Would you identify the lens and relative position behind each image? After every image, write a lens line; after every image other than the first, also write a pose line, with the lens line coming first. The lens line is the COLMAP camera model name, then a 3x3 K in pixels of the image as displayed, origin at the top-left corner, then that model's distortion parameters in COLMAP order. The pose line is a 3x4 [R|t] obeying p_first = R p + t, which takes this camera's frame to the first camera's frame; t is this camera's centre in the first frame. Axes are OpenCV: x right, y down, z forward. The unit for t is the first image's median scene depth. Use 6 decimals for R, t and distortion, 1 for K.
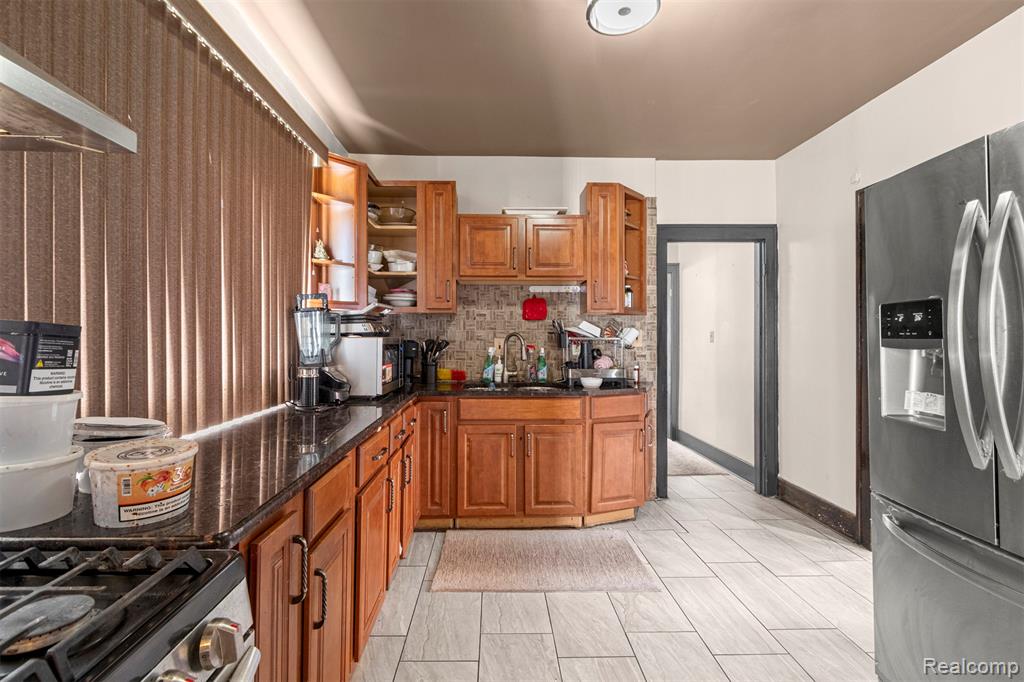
lens RADIAL K [[476.5, 0, 501.3], [0, 476.5, 330.7], [0, 0, 1]] dist [0.002173, -0.001614]
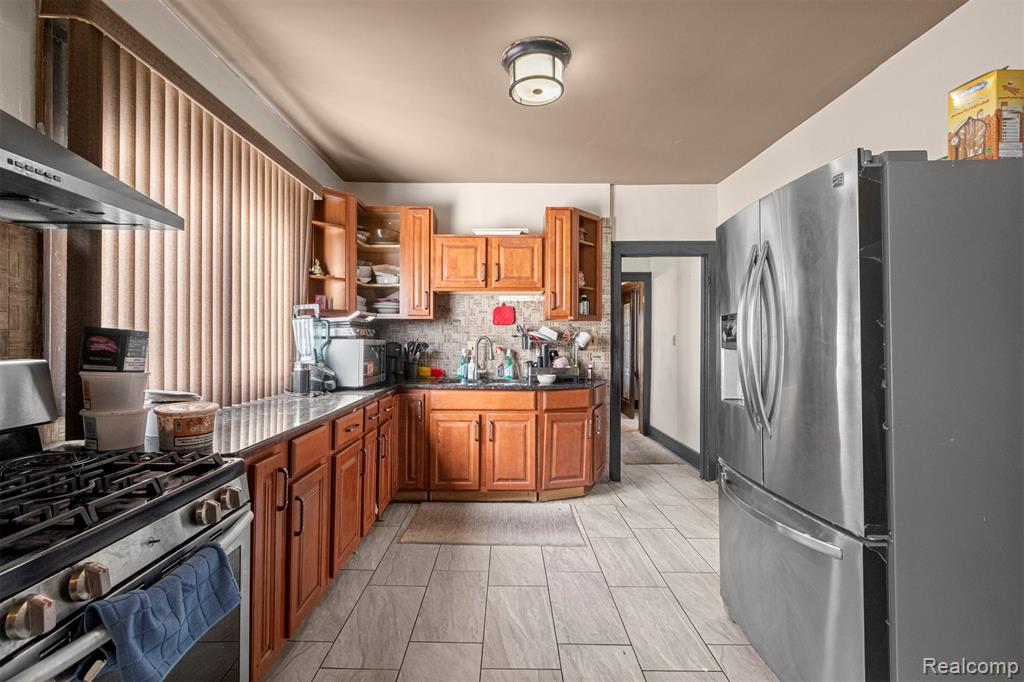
lens RADIAL K [[476.5, 0, 497.4], [0, 476.5, 334.5], [0, 0, 1]] dist [0.002173, -0.001614]
pose [[0.999471, 0.003540, -0.032324, 0.108827], [-0.003469, 0.999991, 0.002267, -0.002432], [0.032332, -0.002154, 0.999475, -0.177705]]
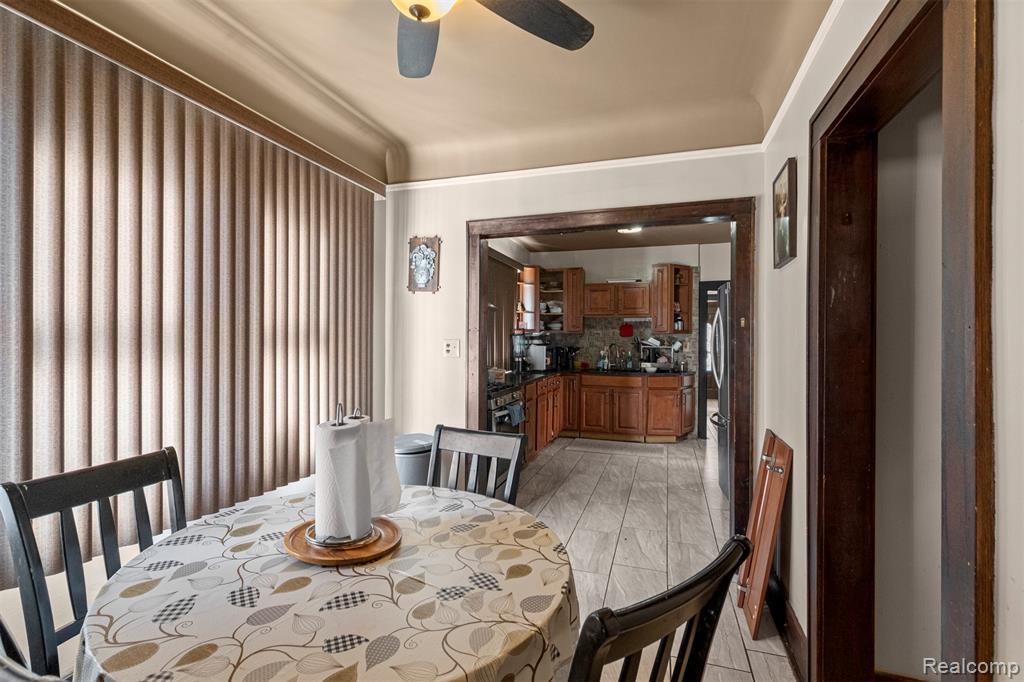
lens RADIAL K [[476.5, 0, 510.2], [0, 476.5, 334.3], [0, 0, 1]] dist [0.002173, -0.001614]
pose [[0.945382, 0.001709, -0.325959, 0.287443], [-0.001272, 0.999998, 0.001552, -0.038201], [0.325961, -0.001053, 0.945382, -1.049340]]
